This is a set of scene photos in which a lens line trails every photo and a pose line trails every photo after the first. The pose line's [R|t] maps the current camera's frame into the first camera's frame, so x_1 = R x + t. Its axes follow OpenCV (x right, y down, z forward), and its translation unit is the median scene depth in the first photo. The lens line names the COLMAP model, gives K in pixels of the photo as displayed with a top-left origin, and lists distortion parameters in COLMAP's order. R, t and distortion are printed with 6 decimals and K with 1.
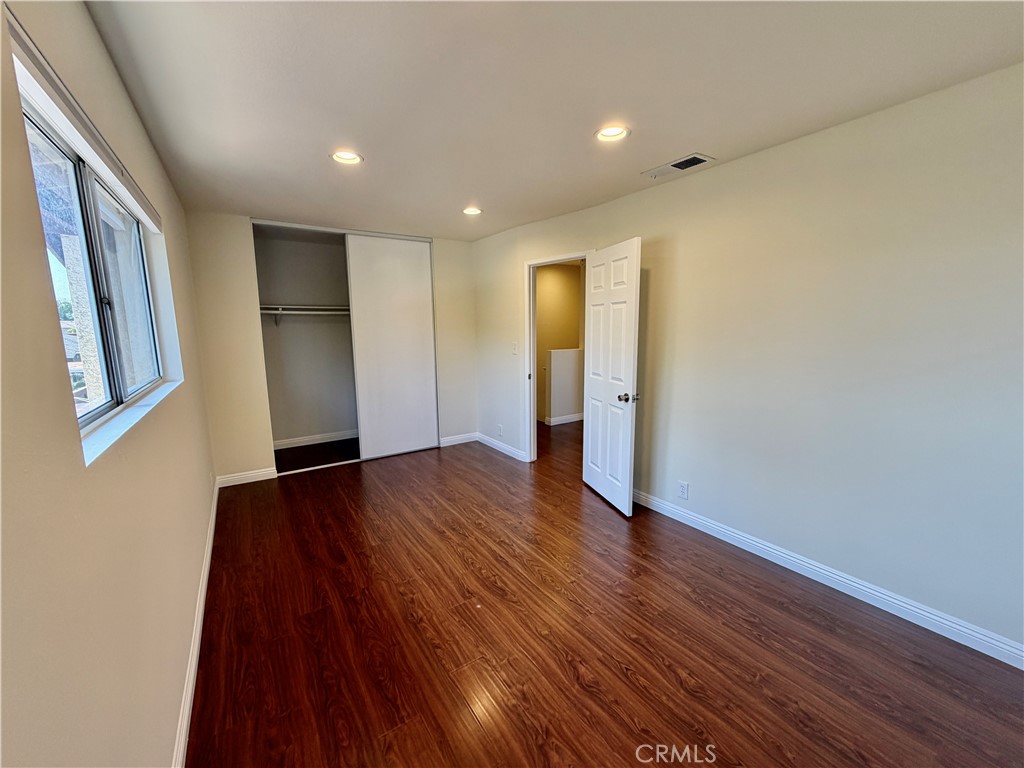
lens RADIAL K [[408.6, 0, 508.0], [0, 408.6, 384.9], [0, 0, 1]] dist [0.000998, 0.000277]
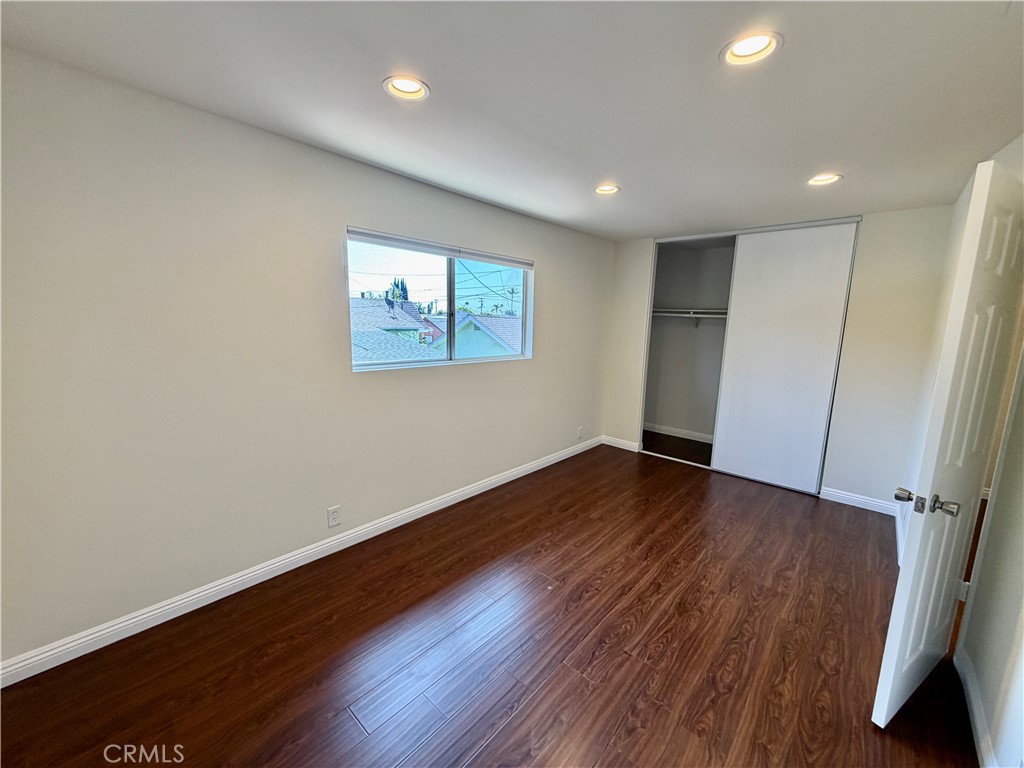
lens RADIAL K [[404.1, 0, 508.1], [0, 404.1, 389.1], [0, 0, 1]] dist [-0.001535, 0.000063]
pose [[0.248032, 0.182742, -0.951360, 0.669265], [-0.167949, 0.975288, 0.143552, -0.095637], [0.954082, 0.124174, 0.272594, 0.419827]]
